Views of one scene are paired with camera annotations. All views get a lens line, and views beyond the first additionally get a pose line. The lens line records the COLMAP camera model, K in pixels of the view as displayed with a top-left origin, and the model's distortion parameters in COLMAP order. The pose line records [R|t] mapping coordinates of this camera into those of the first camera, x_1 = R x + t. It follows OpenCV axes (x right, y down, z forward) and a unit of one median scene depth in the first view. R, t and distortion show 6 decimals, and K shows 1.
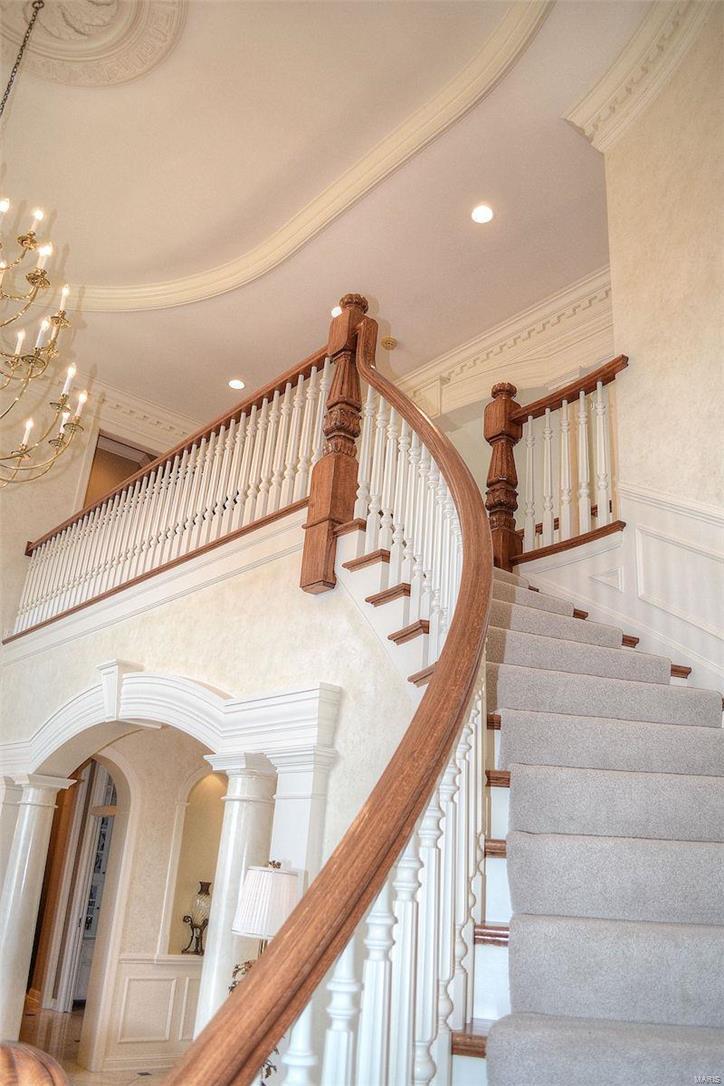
lens RADIAL K [[802.2, 0, 362.0], [0, 802.2, 543.0], [0, 0, 1]] dist [-0.001917, -0.000628]
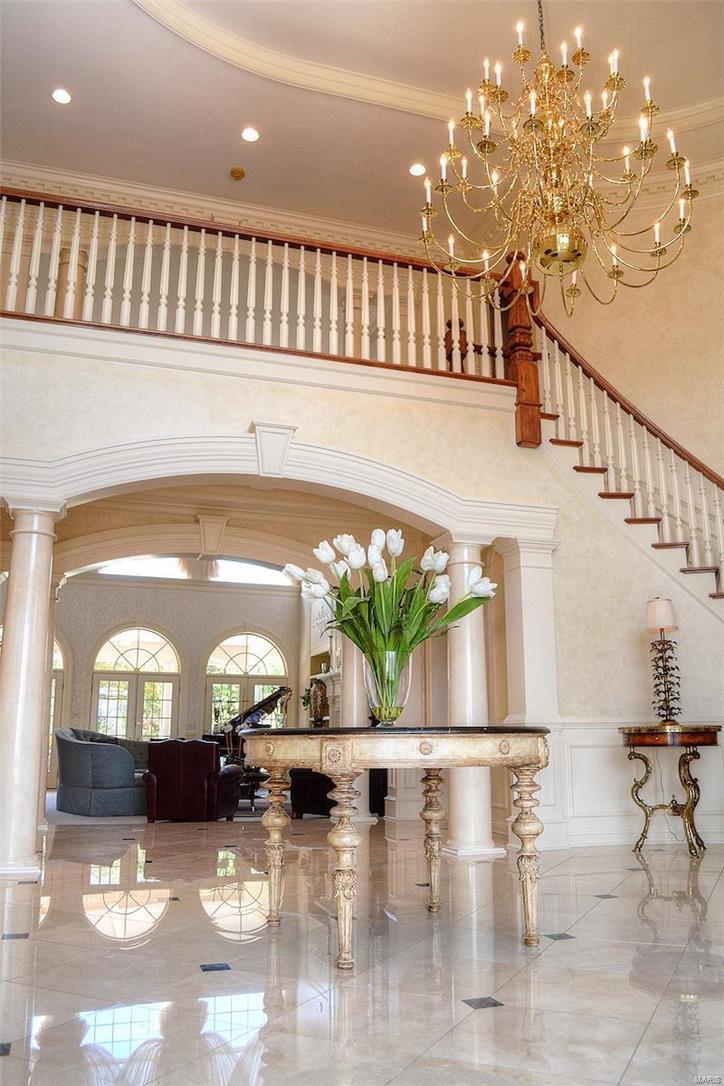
lens RADIAL K [[802.2, 0, 362.0], [0, 802.2, 543.0], [0, 0, 1]] dist [-0.001917, -0.000628]
pose [[0.386887, 0.109297, 0.915627, -1.662007], [-0.330699, 0.943346, 0.027127, 0.311419], [-0.860788, -0.313292, 0.401113, 0.562400]]
